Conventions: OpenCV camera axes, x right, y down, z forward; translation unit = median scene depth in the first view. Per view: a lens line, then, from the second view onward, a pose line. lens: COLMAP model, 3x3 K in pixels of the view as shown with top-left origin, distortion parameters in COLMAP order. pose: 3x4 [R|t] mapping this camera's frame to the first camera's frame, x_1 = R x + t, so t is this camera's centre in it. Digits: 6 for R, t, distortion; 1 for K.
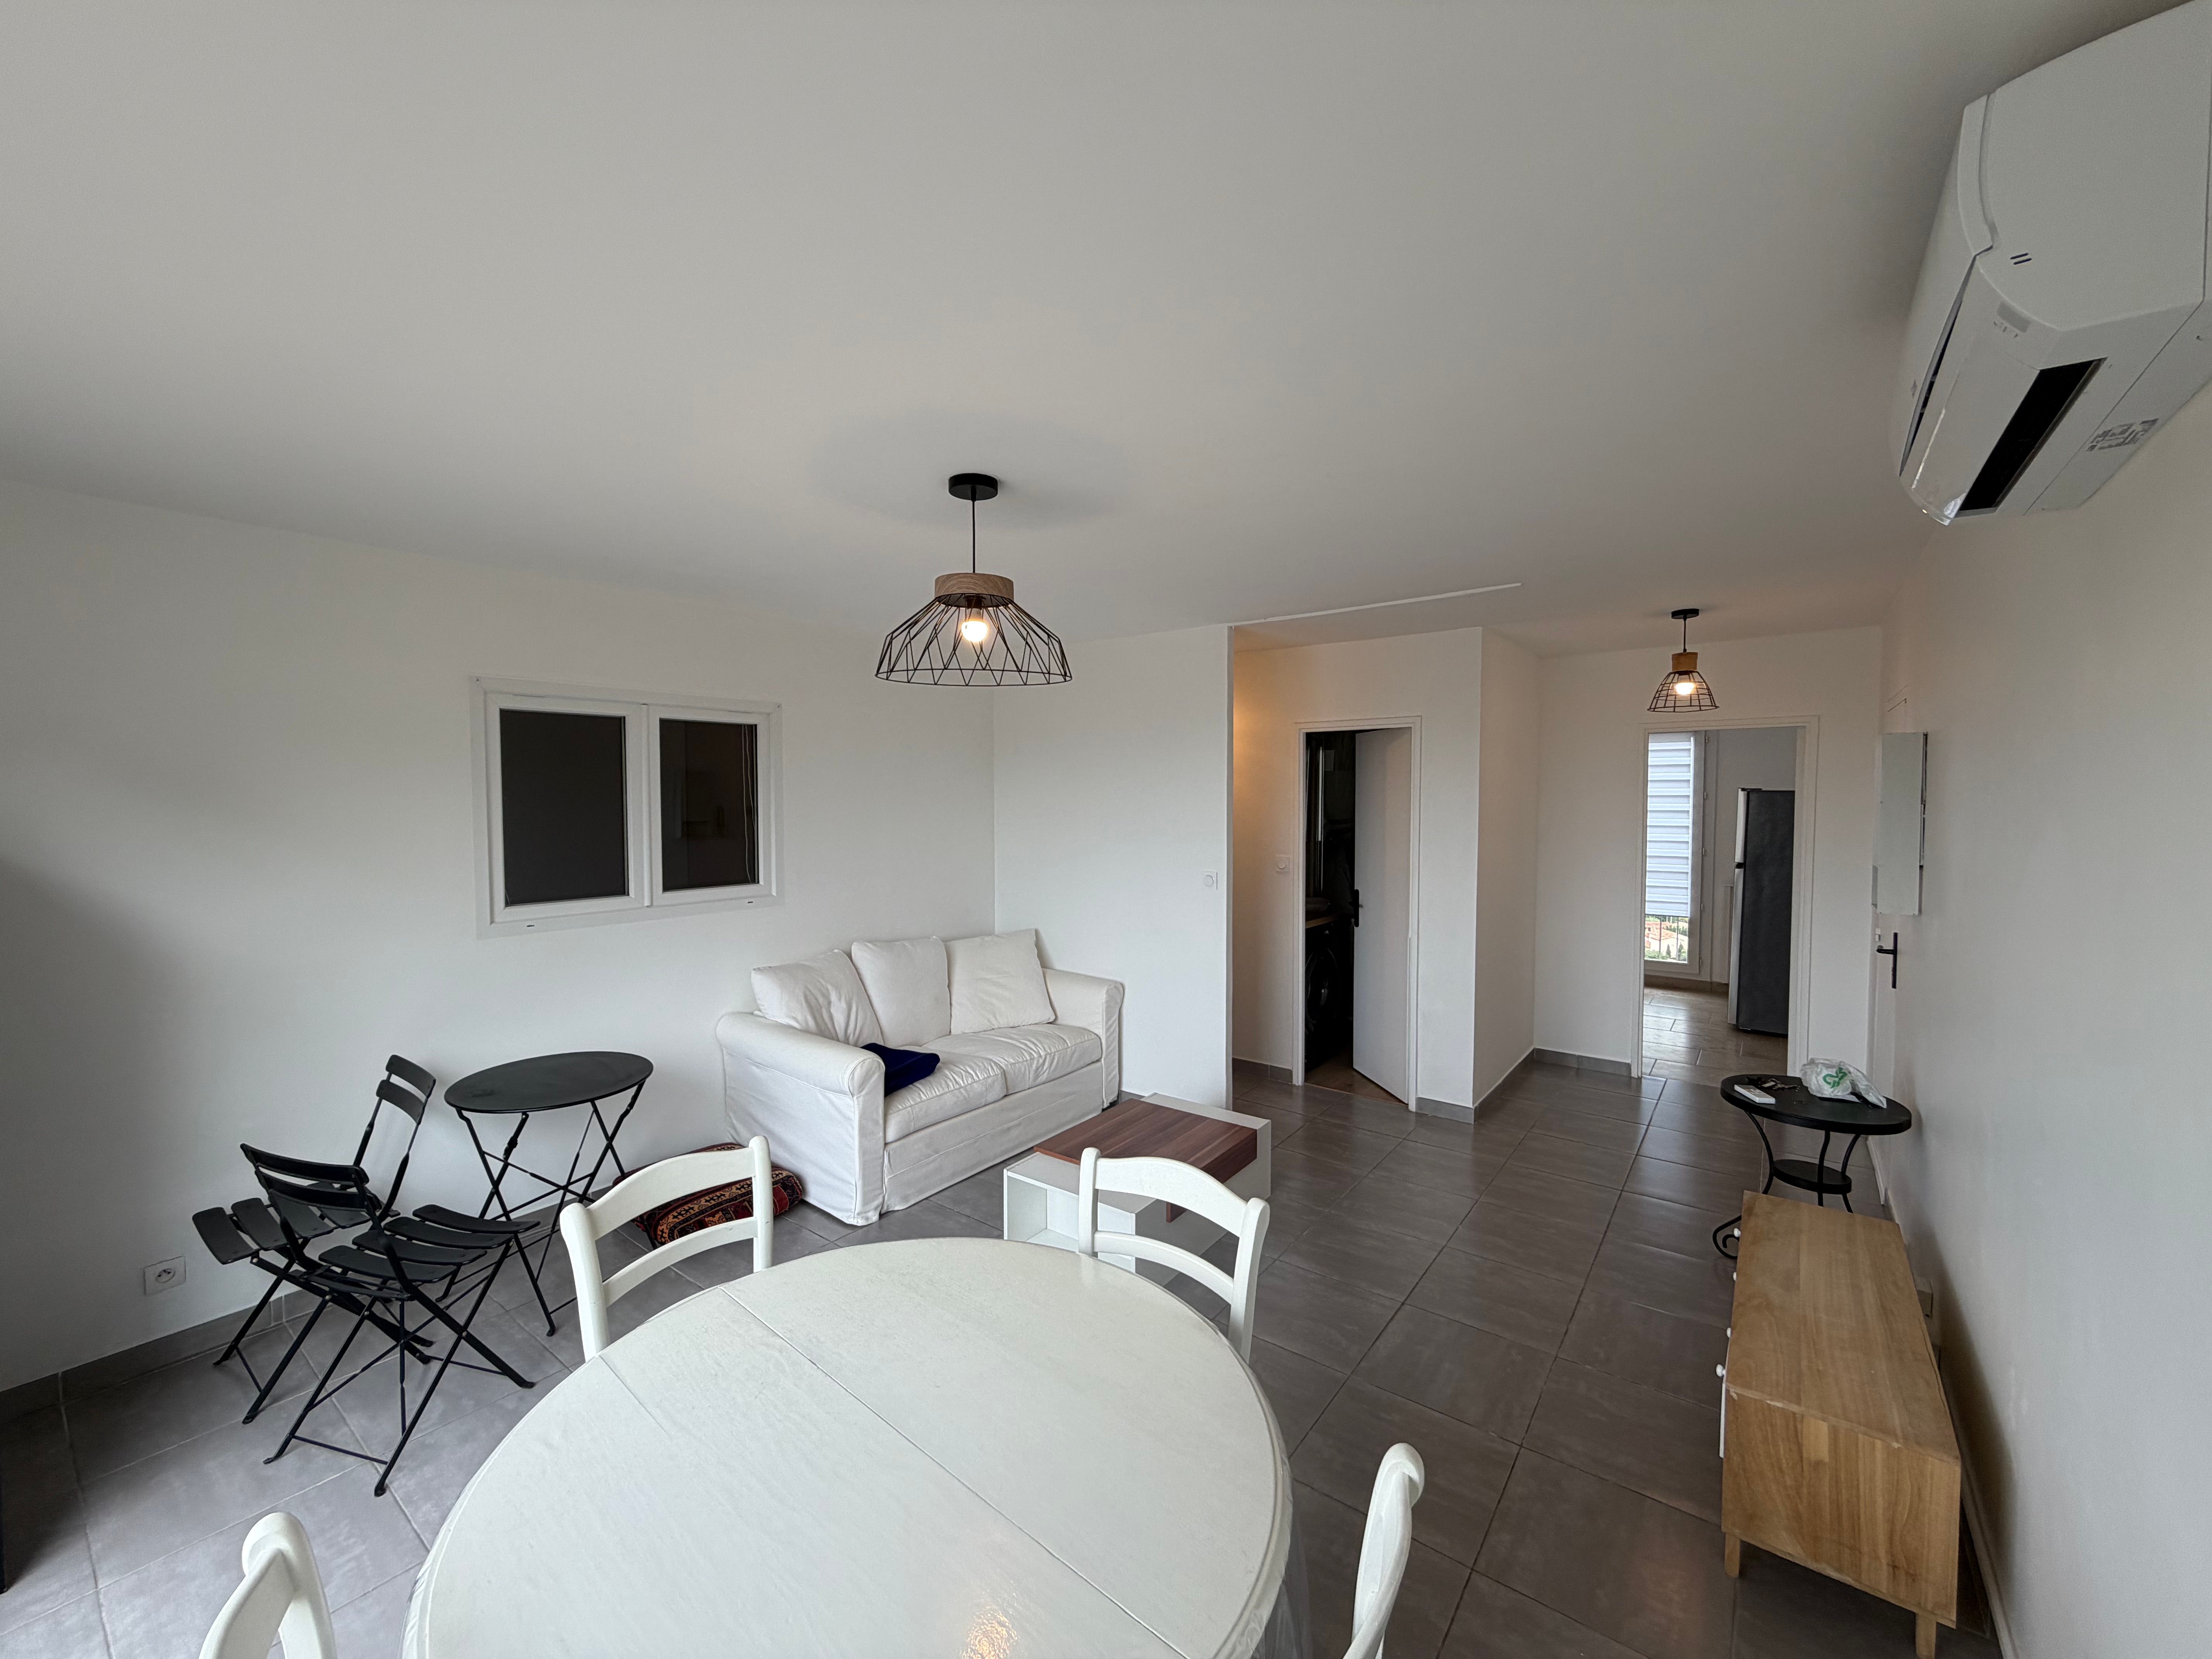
lens RADIAL K [[885.5, 0, 1098.1], [0, 885.5, 829.8], [0, 0, 1]] dist [0.000207, 0.000513]
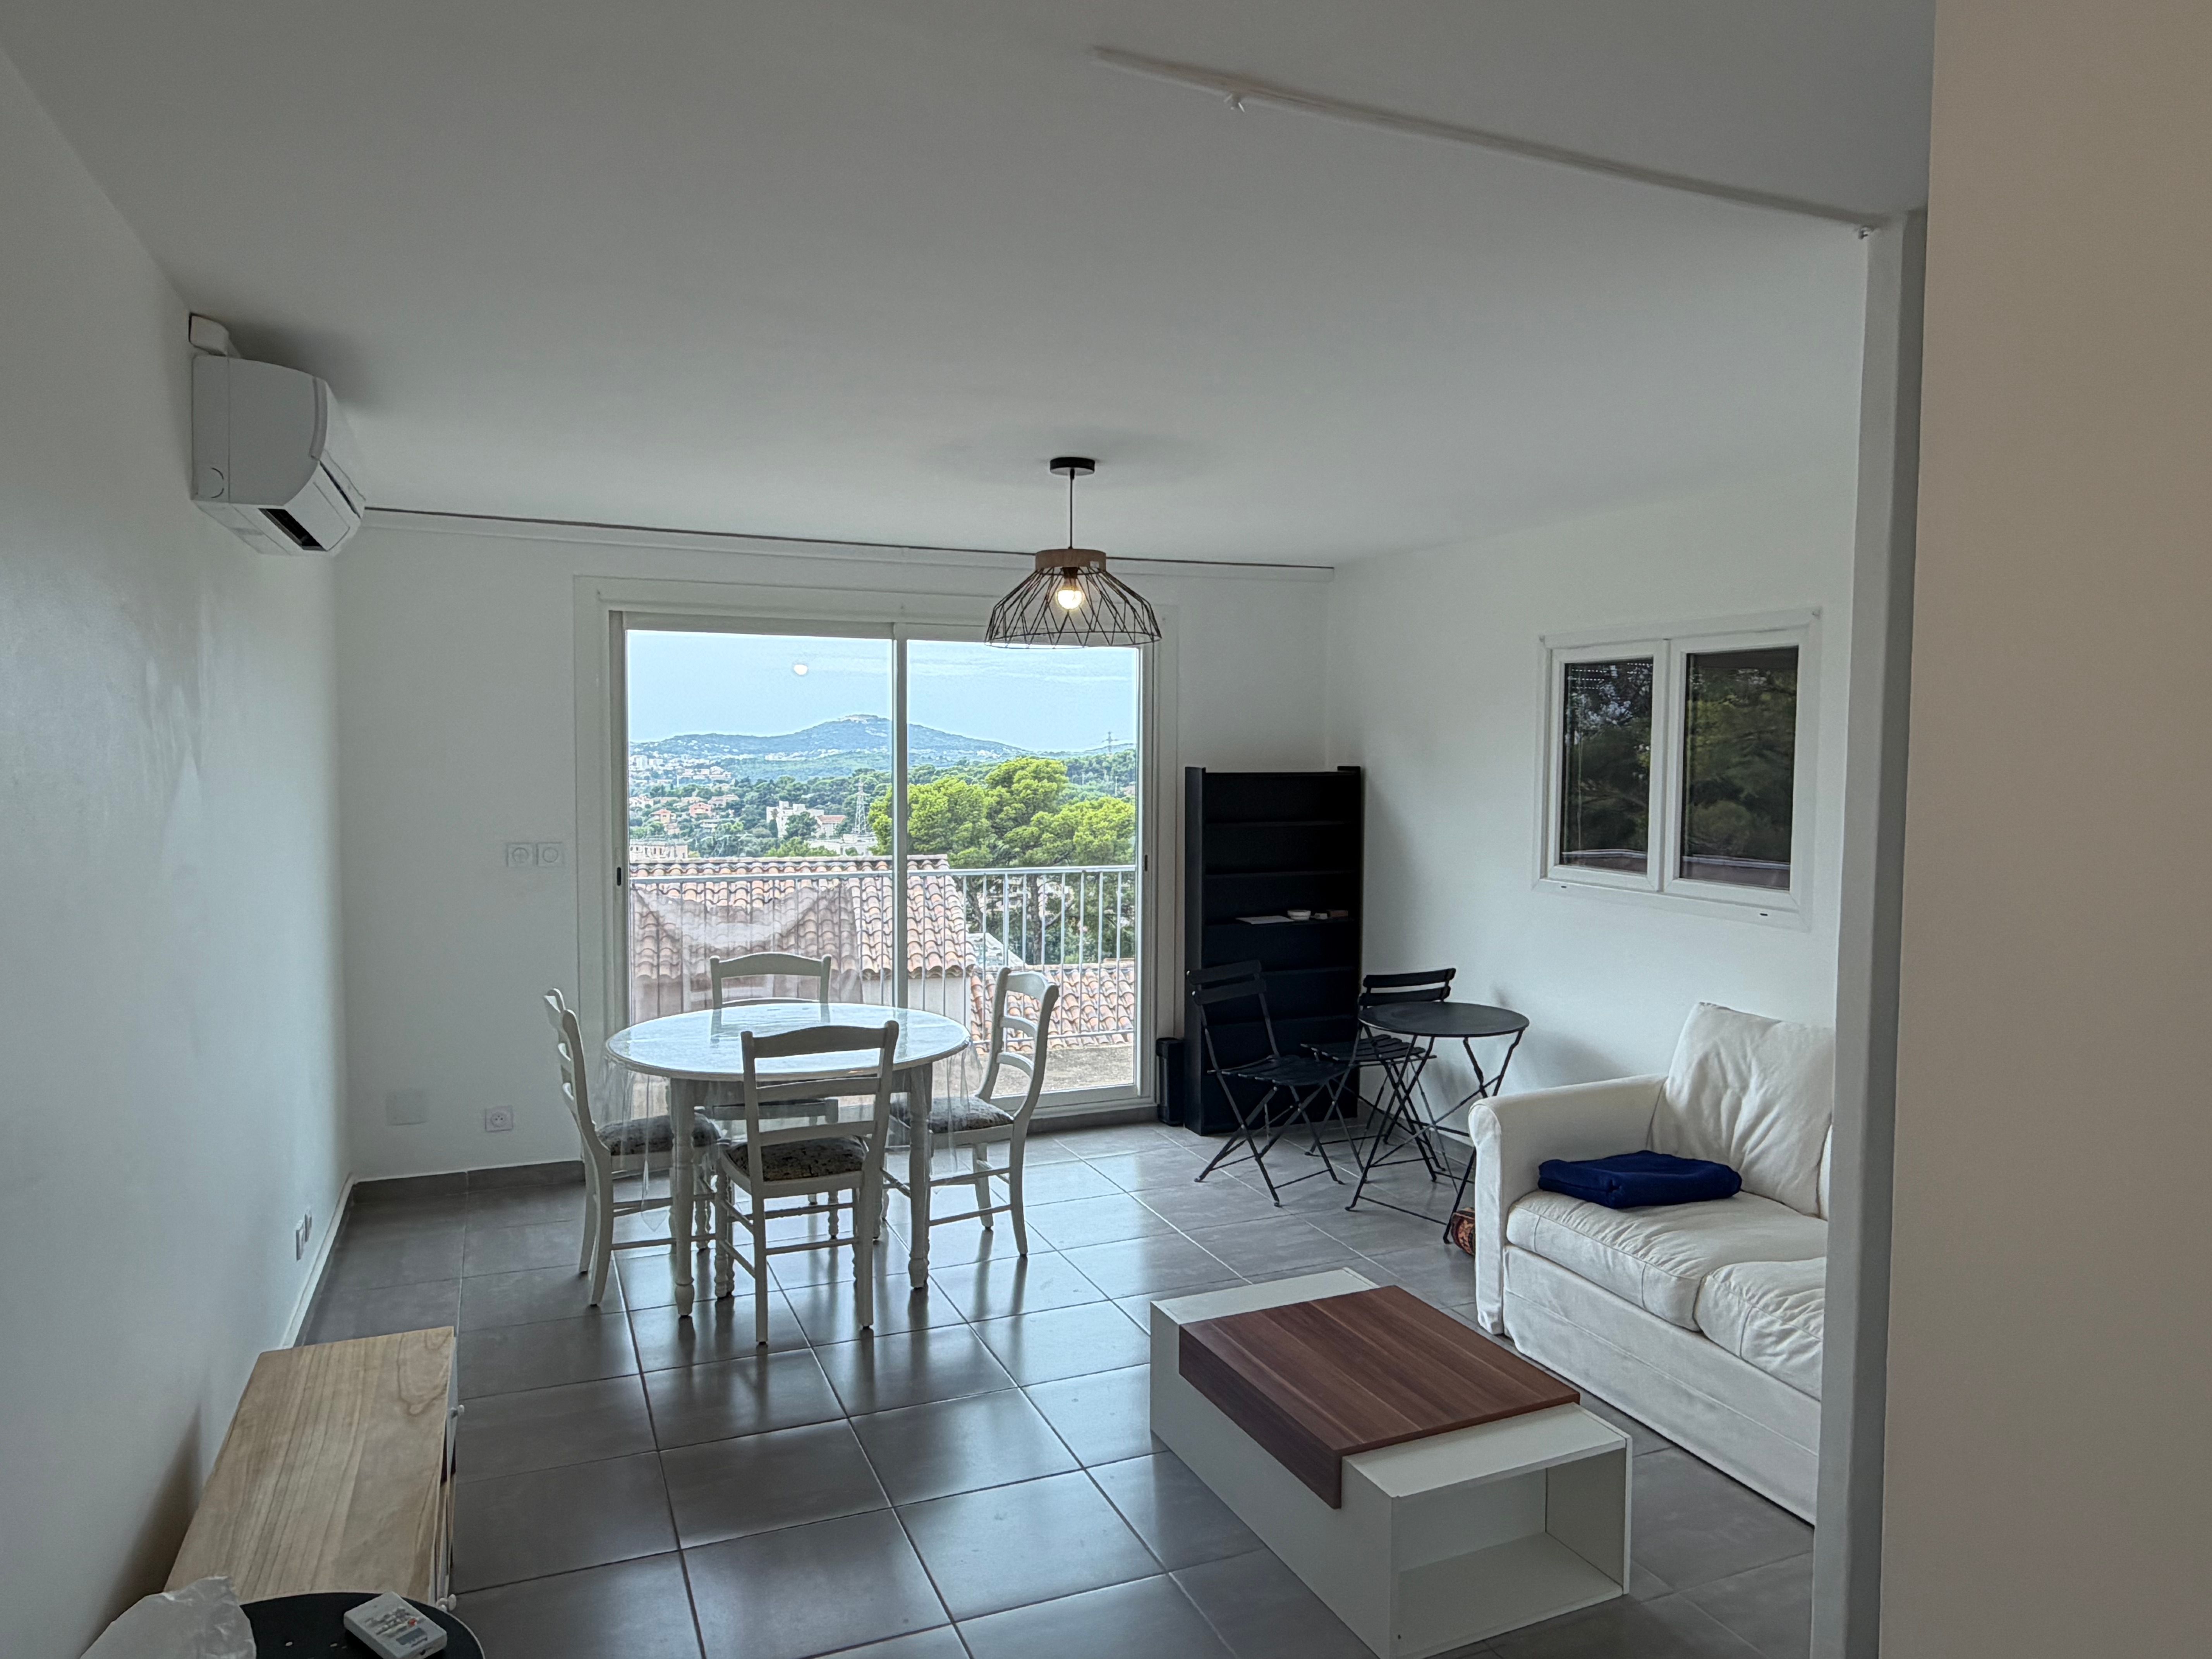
lens RADIAL K [[1432.6, 0, 1110.4], [0, 1432.6, 828.7], [0, 0, 1]] dist [0.002206, 0.000809]
pose [[-0.486569, 0.050307, -0.872192, 0.890700], [-0.043205, 0.995734, 0.081536, -0.056132], [0.872573, 0.077356, -0.482320, 1.227304]]
